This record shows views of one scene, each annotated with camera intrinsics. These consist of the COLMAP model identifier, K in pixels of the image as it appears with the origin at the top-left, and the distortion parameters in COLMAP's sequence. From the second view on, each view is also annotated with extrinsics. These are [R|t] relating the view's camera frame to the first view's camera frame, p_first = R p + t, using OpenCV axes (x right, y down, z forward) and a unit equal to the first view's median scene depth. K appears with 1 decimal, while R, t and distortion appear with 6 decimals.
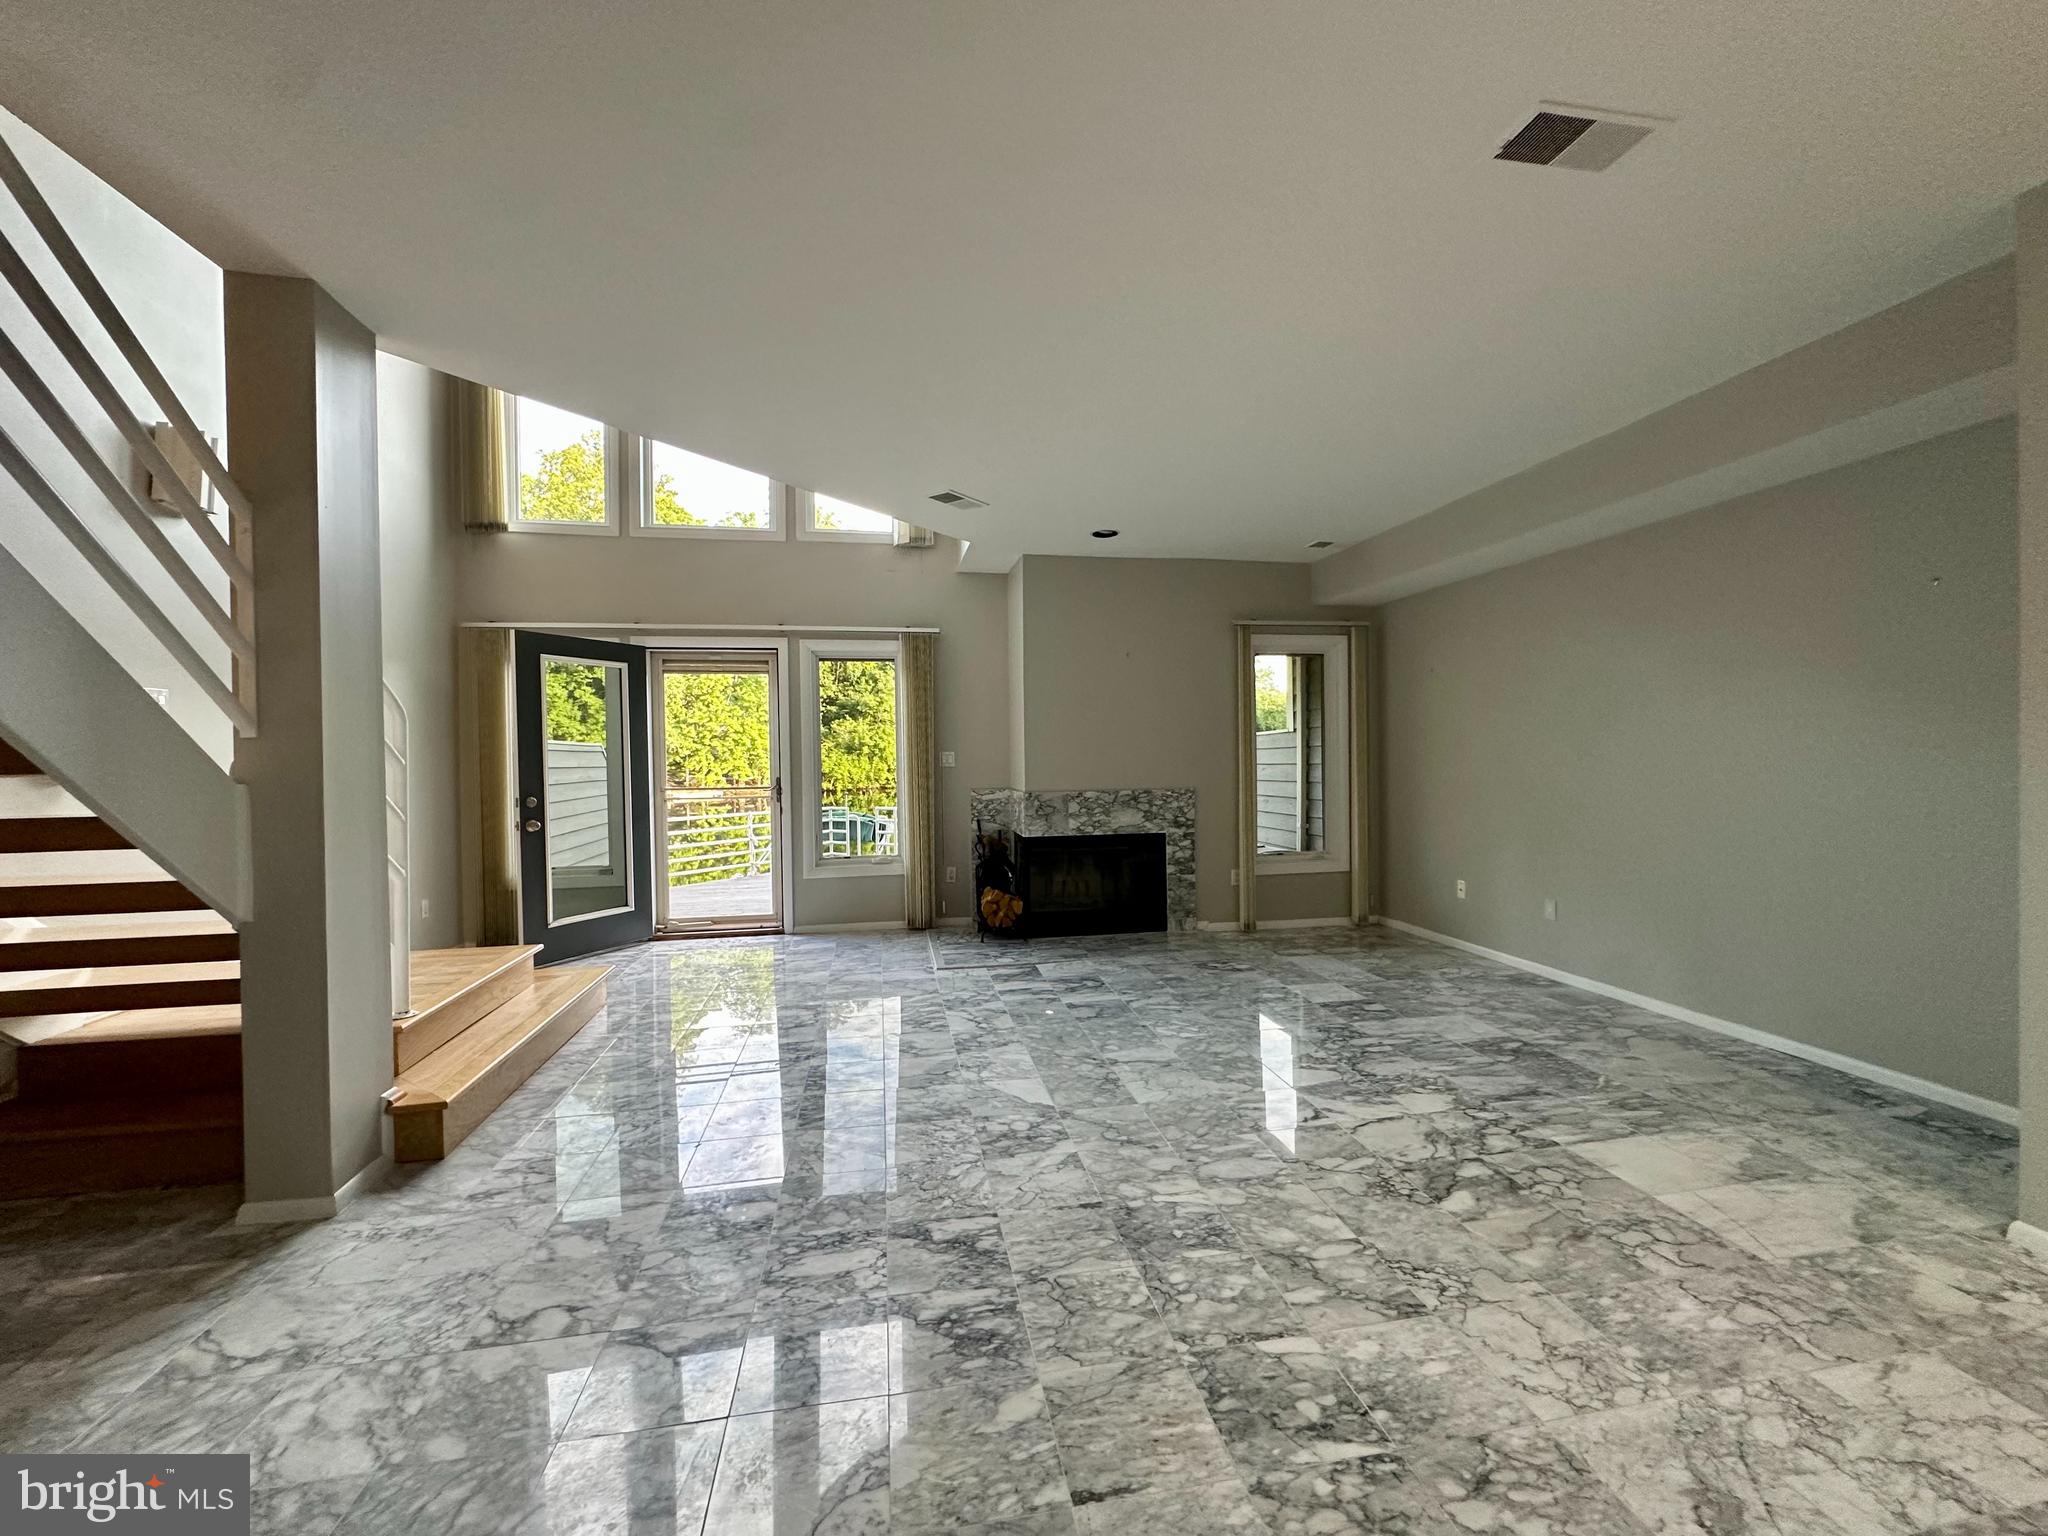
lens RADIAL K [[815.9, 0, 1023.8], [0, 815.9, 765.3], [0, 0, 1]] dist [-0.002946, -0.000166]
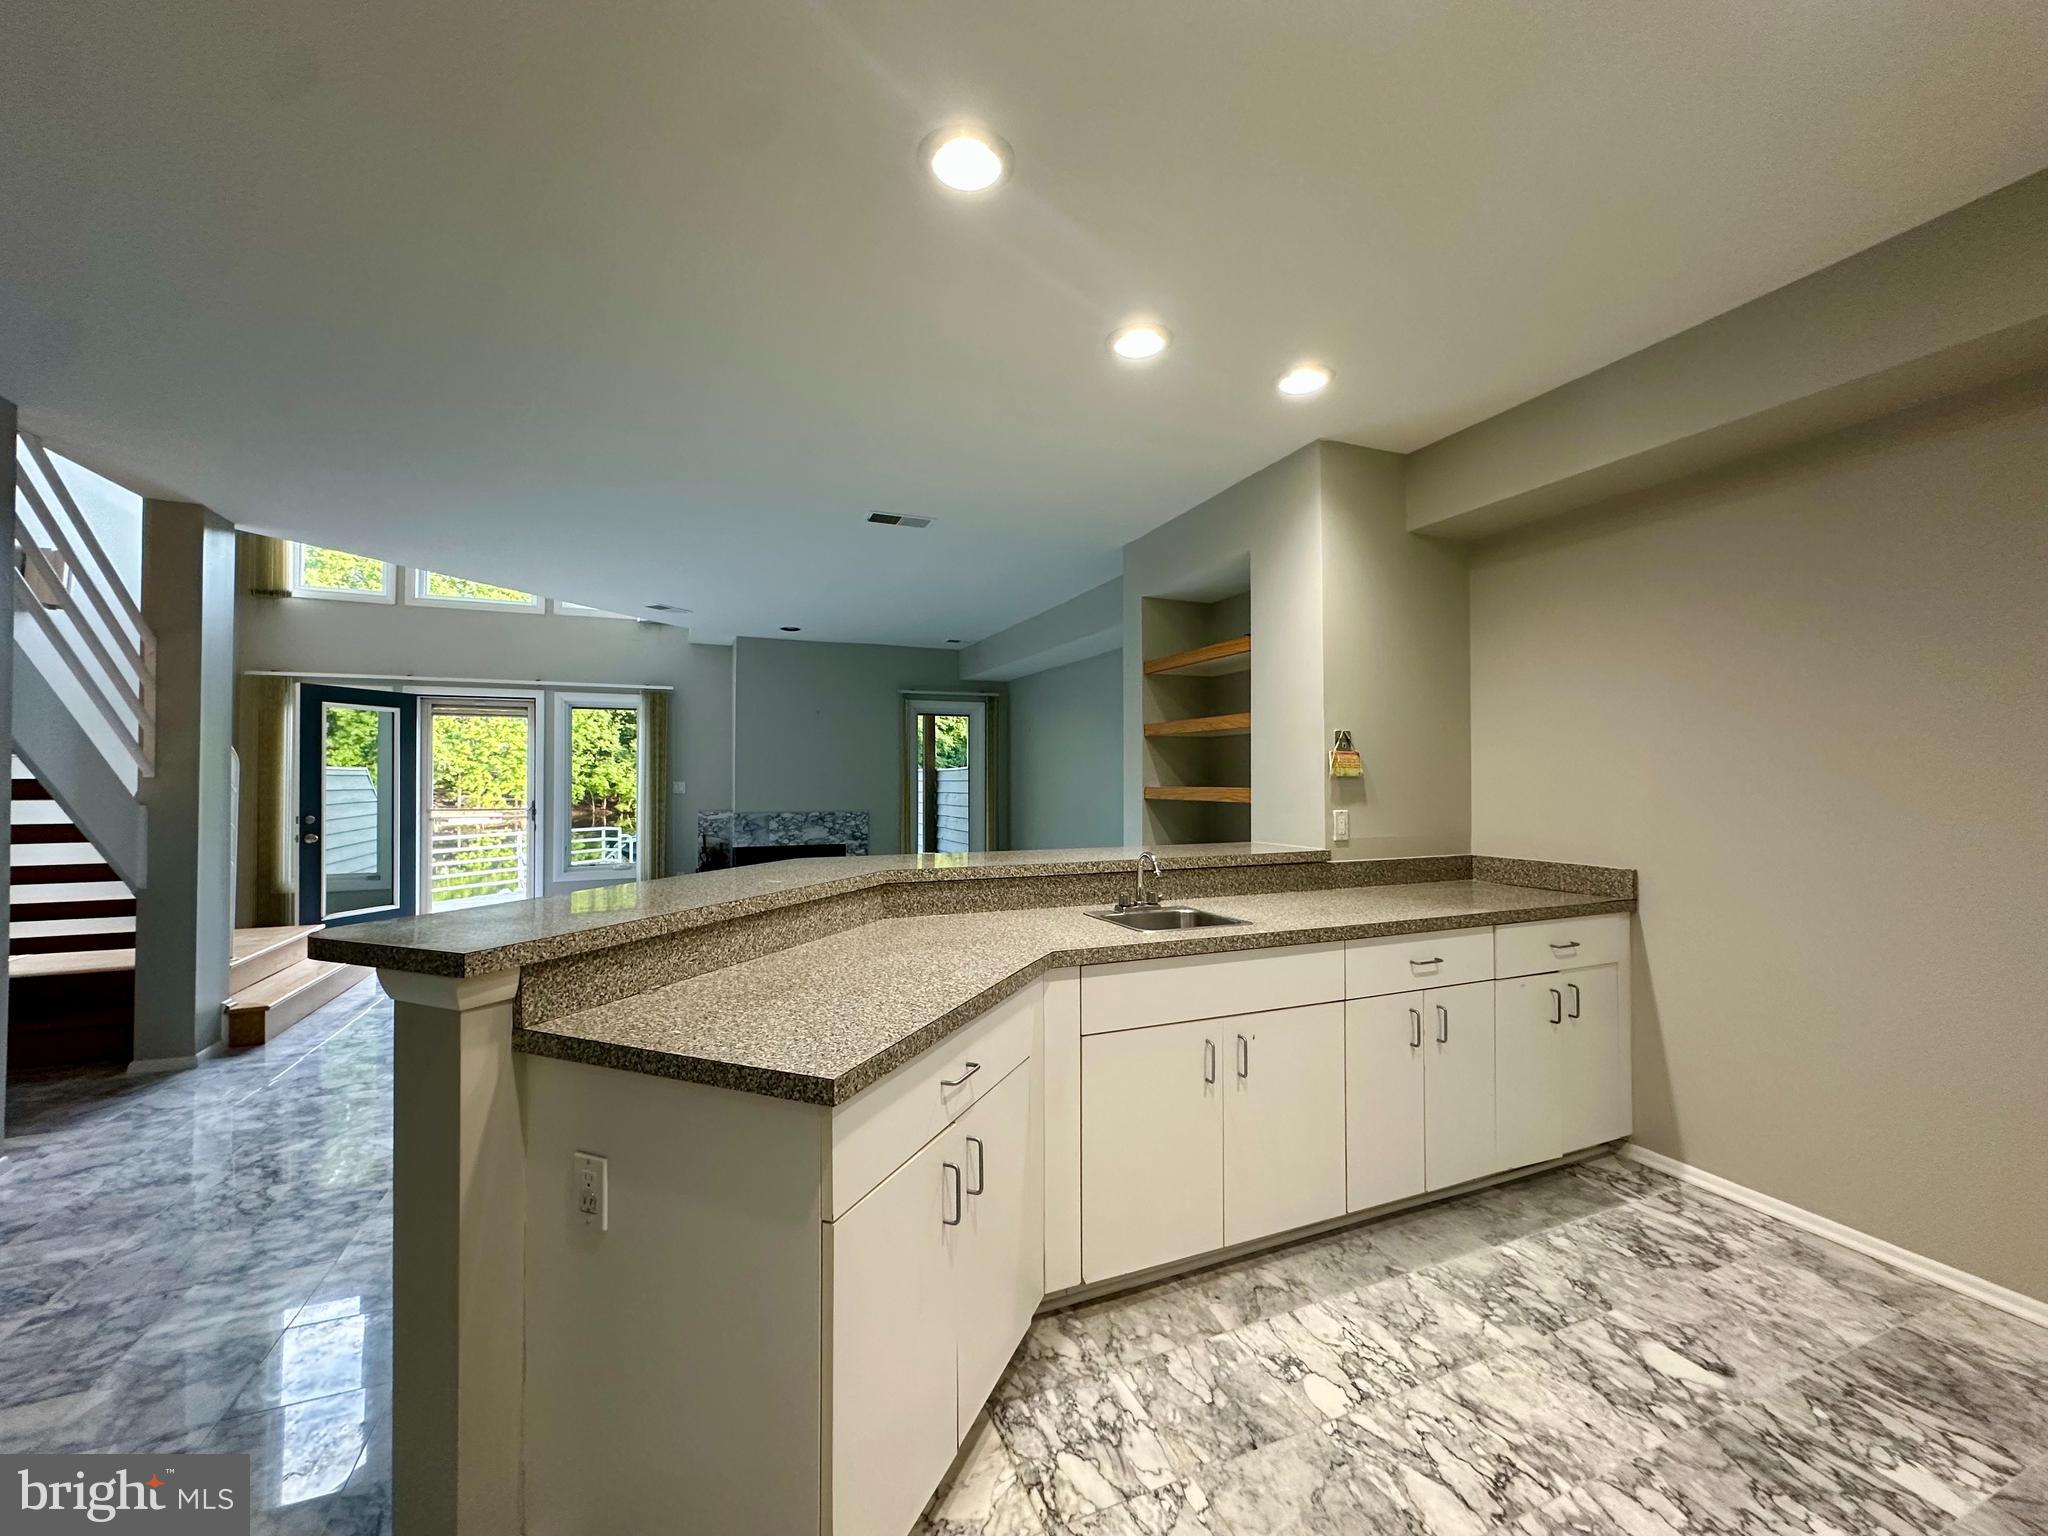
lens RADIAL K [[815.9, 0, 1023.8], [0, 815.9, 765.3], [0, 0, 1]] dist [-0.002946, -0.000166]
pose [[0.977266, 0.016537, 0.211369, 0.180252], [-0.010486, 0.999503, -0.029716, -0.011171], [-0.211755, 0.026824, 0.976955, -0.406819]]
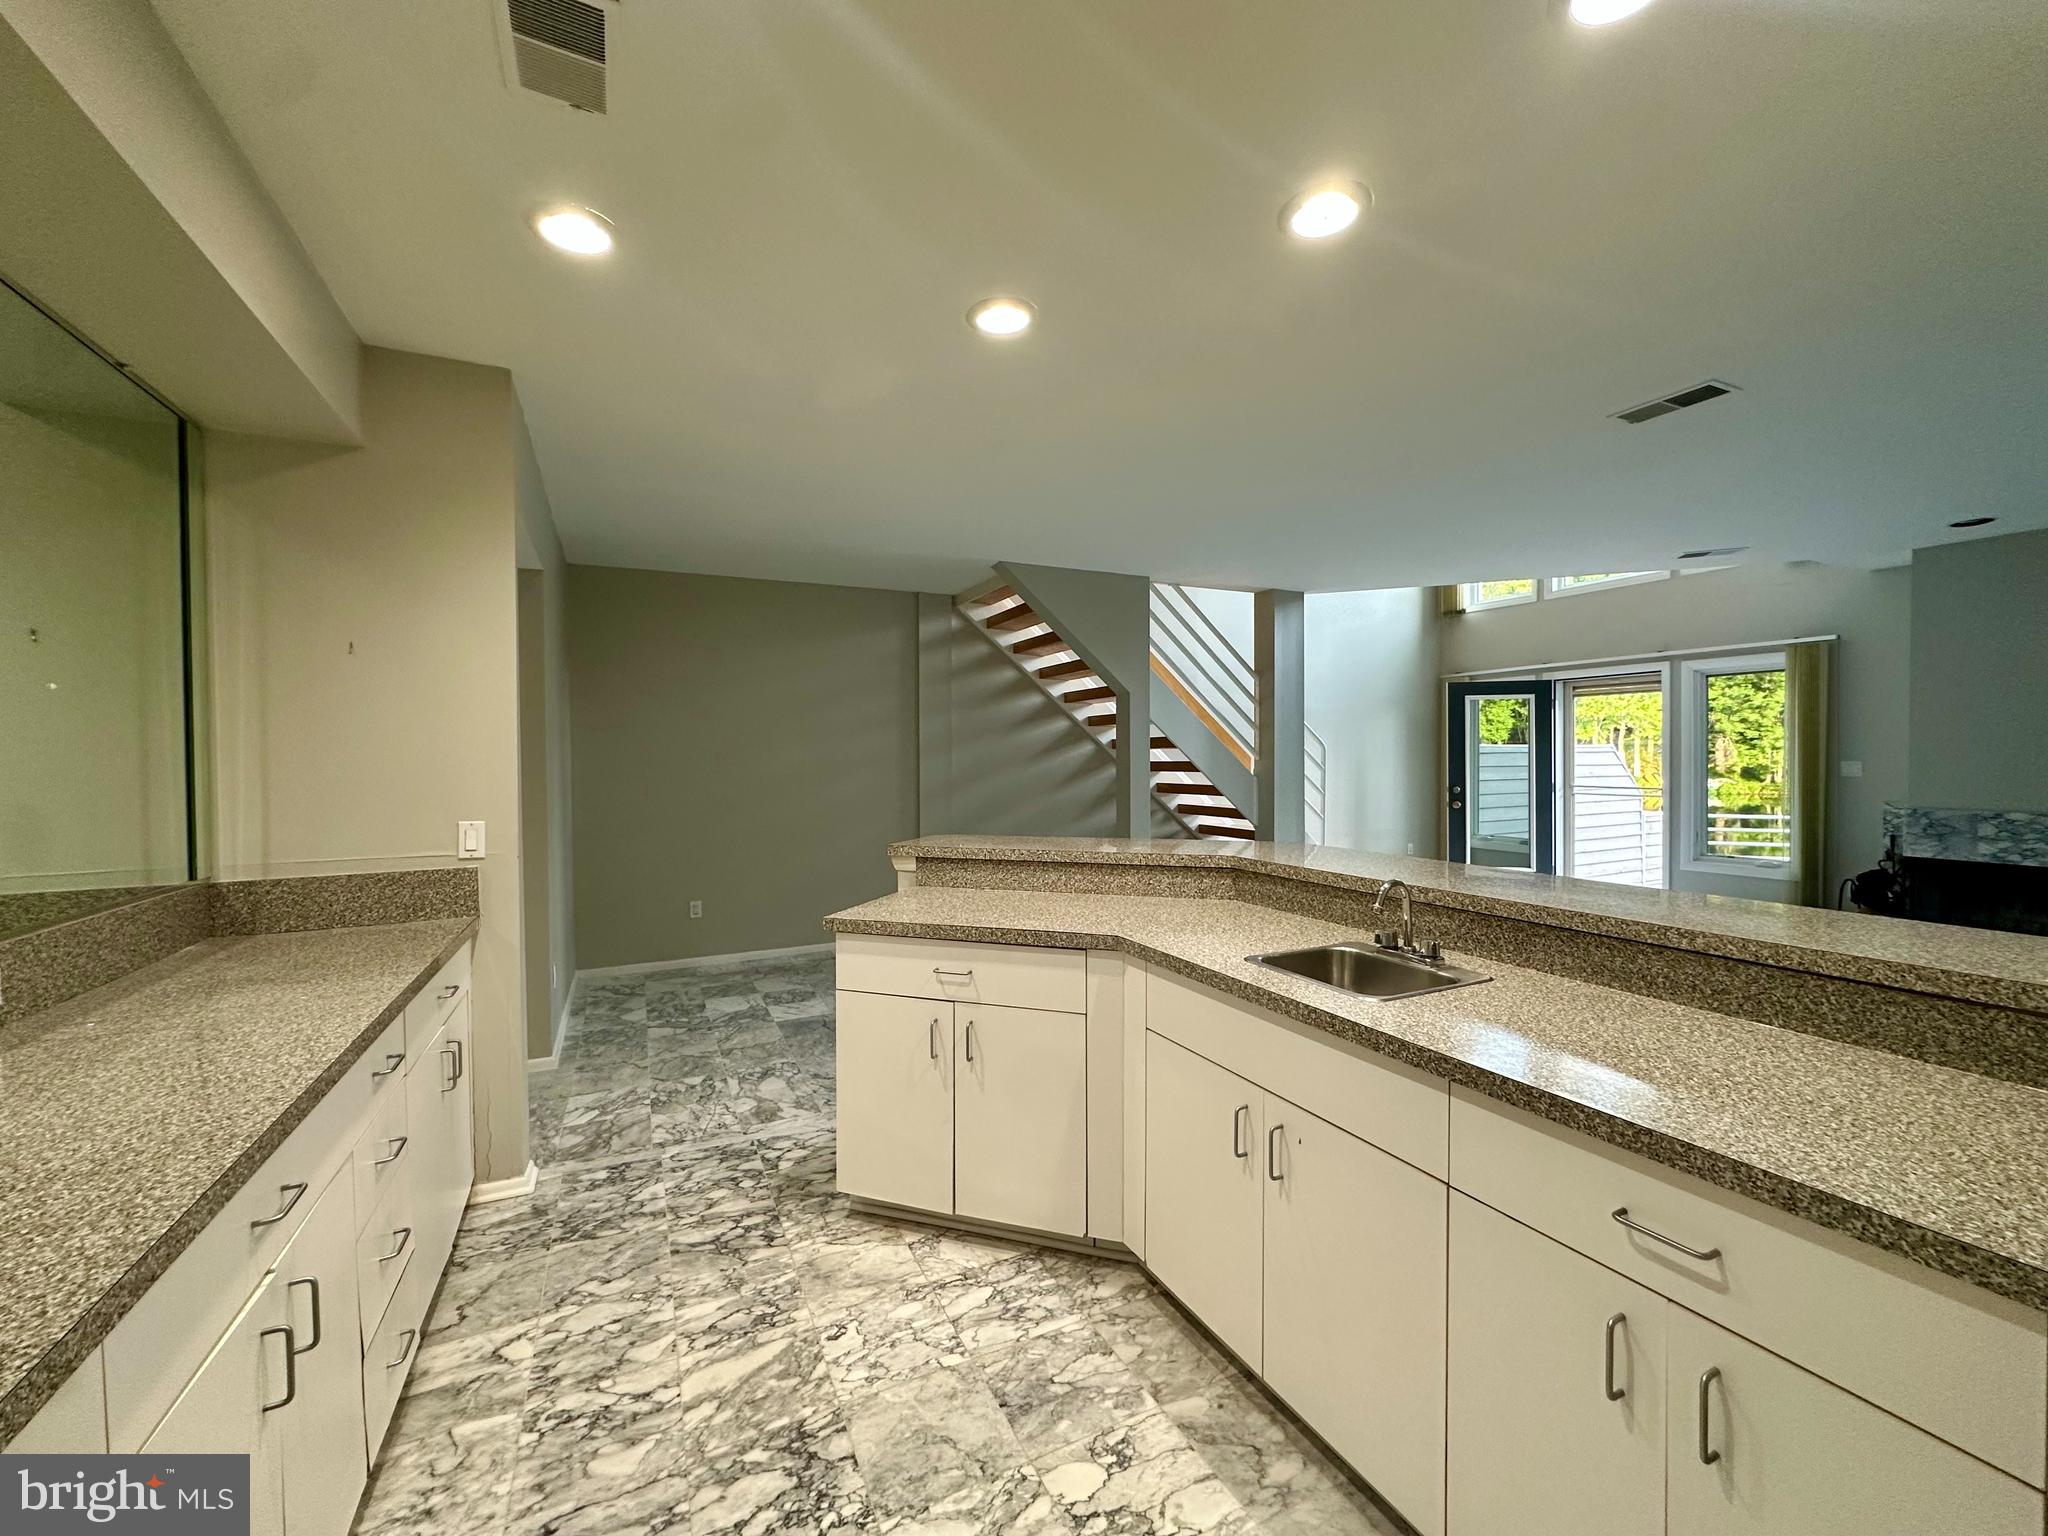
lens RADIAL K [[815.9, 0, 1023.8], [0, 815.9, 765.3], [0, 0, 1]] dist [-0.002946, -0.000166]
pose [[0.265332, 0.023839, -0.963862, 0.622465], [-0.006202, 0.999716, 0.023019, -0.030102], [0.964137, -0.000130, 0.265404, -0.209281]]
